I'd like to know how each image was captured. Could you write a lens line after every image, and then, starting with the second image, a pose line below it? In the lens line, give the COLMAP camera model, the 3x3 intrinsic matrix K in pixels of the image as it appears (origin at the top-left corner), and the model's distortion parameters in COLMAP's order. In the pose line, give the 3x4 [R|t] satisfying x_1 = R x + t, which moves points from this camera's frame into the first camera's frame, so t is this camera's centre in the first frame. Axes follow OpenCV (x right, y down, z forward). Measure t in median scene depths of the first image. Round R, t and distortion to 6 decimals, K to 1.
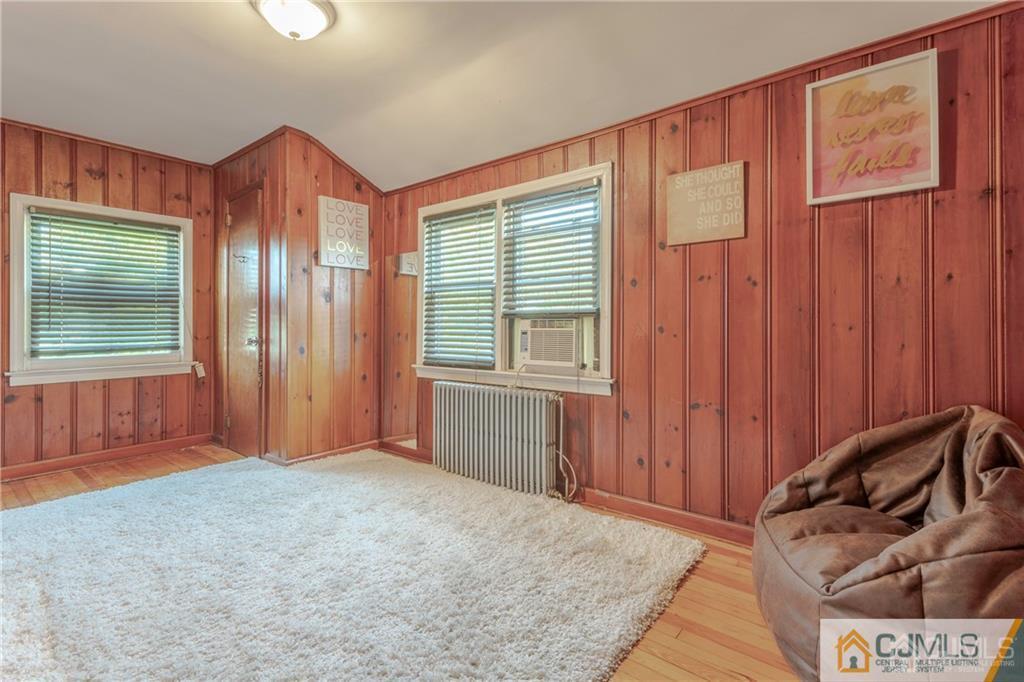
lens RADIAL K [[468.3, 0, 503.7], [0, 468.3, 321.7], [0, 0, 1]] dist [0.002695, 0.000792]
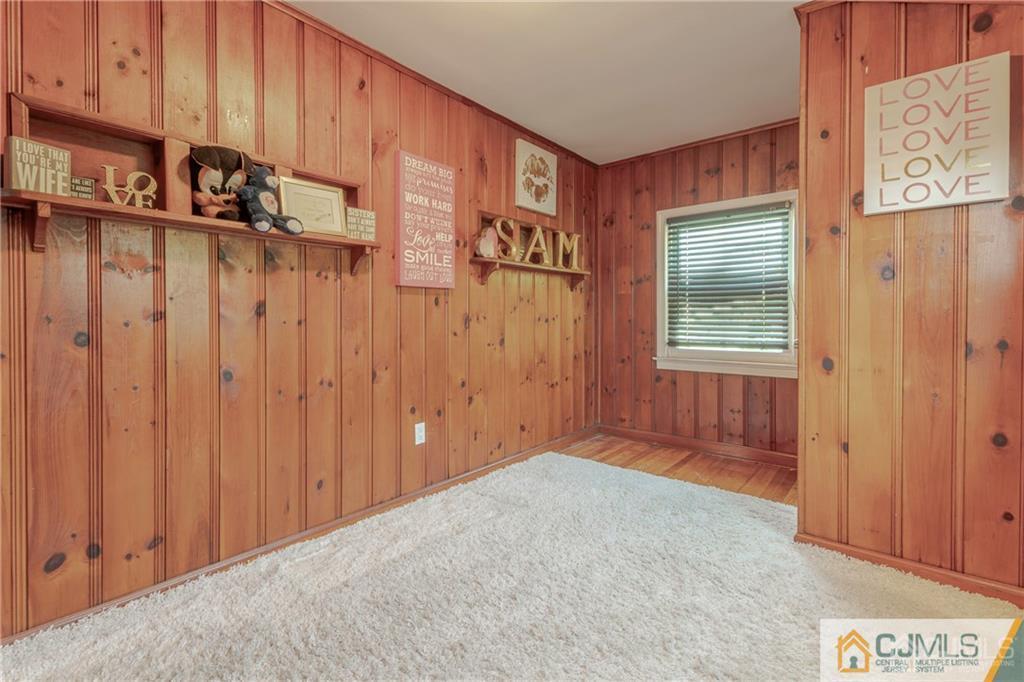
lens RADIAL K [[468.3, 0, 502.7], [0, 468.3, 324.5], [0, 0, 1]] dist [0.002695, 0.000792]
pose [[-0.013860, 0.018599, -0.999731, 0.168157], [0.005284, 0.999814, 0.018527, -0.003033], [0.999890, -0.005026, -0.013955, 0.558612]]
